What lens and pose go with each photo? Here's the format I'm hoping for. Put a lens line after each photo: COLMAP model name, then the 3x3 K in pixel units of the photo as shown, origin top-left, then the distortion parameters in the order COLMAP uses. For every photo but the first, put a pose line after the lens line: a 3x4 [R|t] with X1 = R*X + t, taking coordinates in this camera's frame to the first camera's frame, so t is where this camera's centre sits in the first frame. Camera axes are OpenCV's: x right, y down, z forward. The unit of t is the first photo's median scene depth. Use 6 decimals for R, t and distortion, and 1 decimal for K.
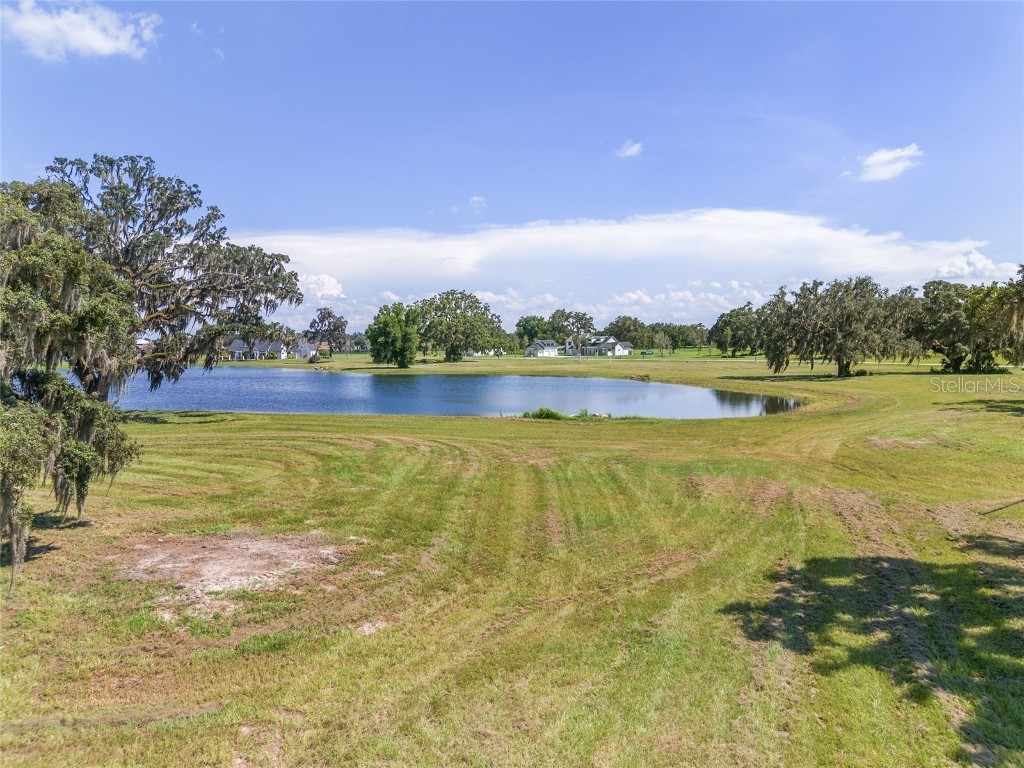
lens RADIAL K [[751.2, 0, 512.0], [0, 751.2, 384.0], [0, 0, 1]] dist [0.103046, -0.135634]
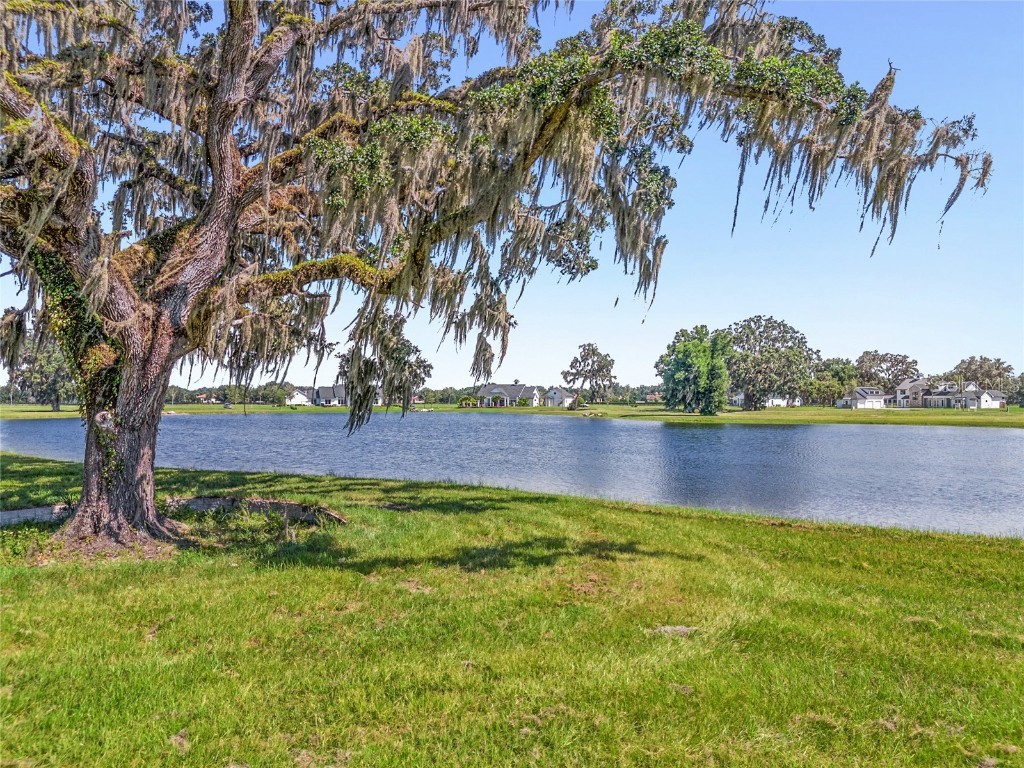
lens RADIAL K [[751.2, 0, 512.0], [0, 751.2, 384.0], [0, 0, 1]] dist [0.103046, -0.135634]
pose [[0.954692, 0.006006, -0.297535, -0.084228], [-0.028422, 0.997066, -0.071071, 0.003977], [0.296236, 0.076307, 0.952062, 0.200697]]
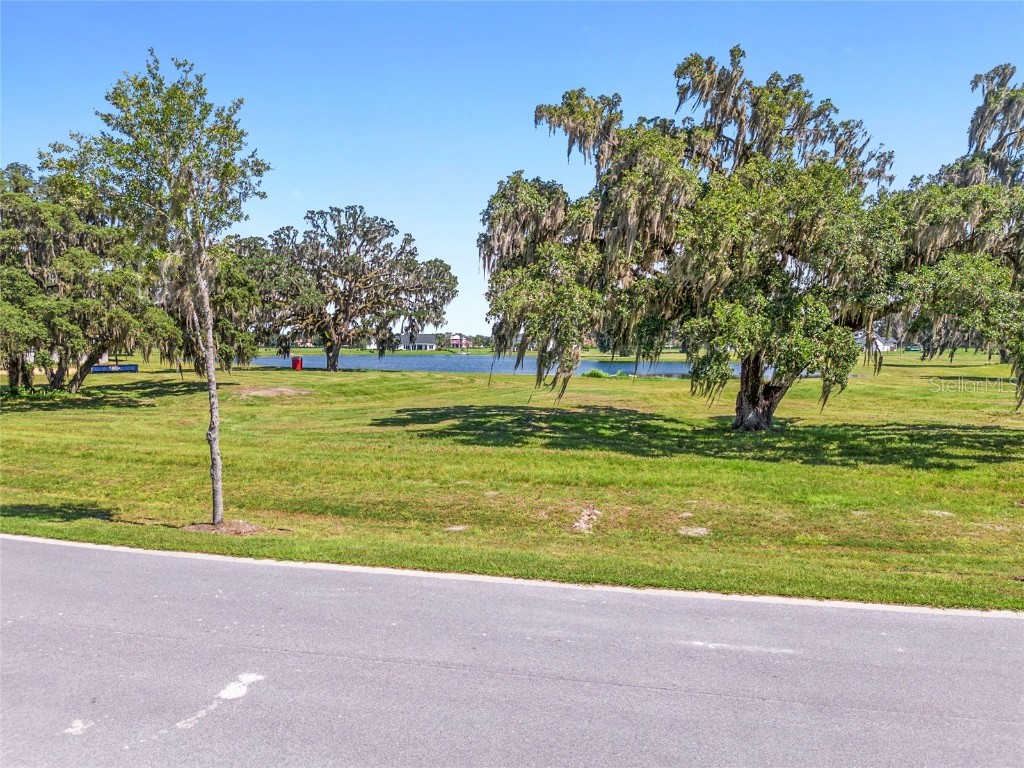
lens RADIAL K [[751.2, 0, 512.0], [0, 751.2, 384.0], [0, 0, 1]] dist [0.103046, -0.135634]
pose [[0.918993, 0.031779, -0.392991, 0.112216], [-0.031481, 0.999478, 0.007205, 0.013292], [0.393015, 0.005751, 0.919514, -0.081755]]
